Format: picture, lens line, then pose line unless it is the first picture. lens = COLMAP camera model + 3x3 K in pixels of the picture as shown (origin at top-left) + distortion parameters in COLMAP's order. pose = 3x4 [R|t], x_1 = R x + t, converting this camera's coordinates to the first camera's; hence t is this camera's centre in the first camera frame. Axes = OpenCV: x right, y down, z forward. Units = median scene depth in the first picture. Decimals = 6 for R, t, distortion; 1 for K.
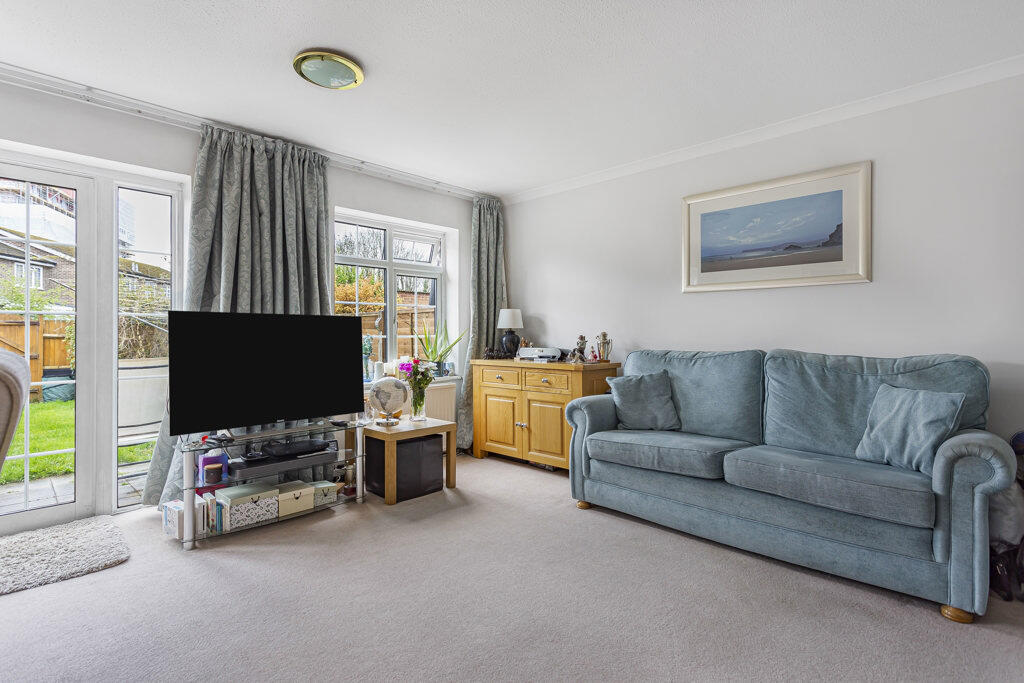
lens RADIAL K [[494.5, 0, 511.6], [0, 494.5, 335.7], [0, 0, 1]] dist [-0.001934, 0.000570]
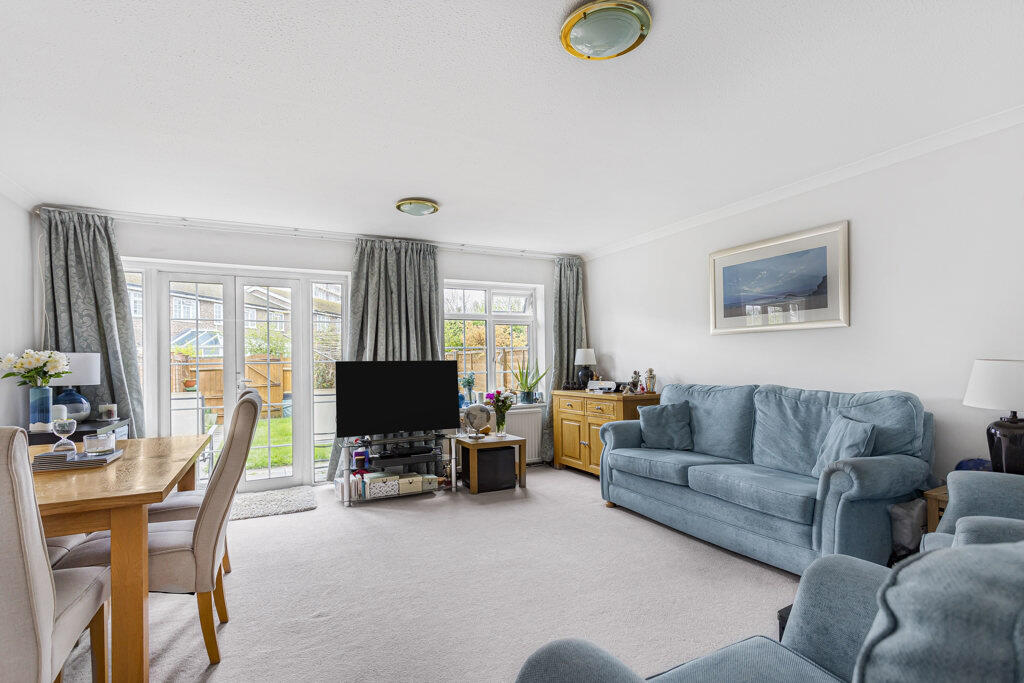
lens RADIAL K [[494.5, 0, 510.7], [0, 494.5, 365.6], [0, 0, 1]] dist [-0.001934, 0.000570]
pose [[0.946183, -0.011690, -0.323420, 0.324508], [0.013914, 0.999893, 0.004564, -0.030671], [0.323332, -0.008818, 0.946244, -0.306349]]
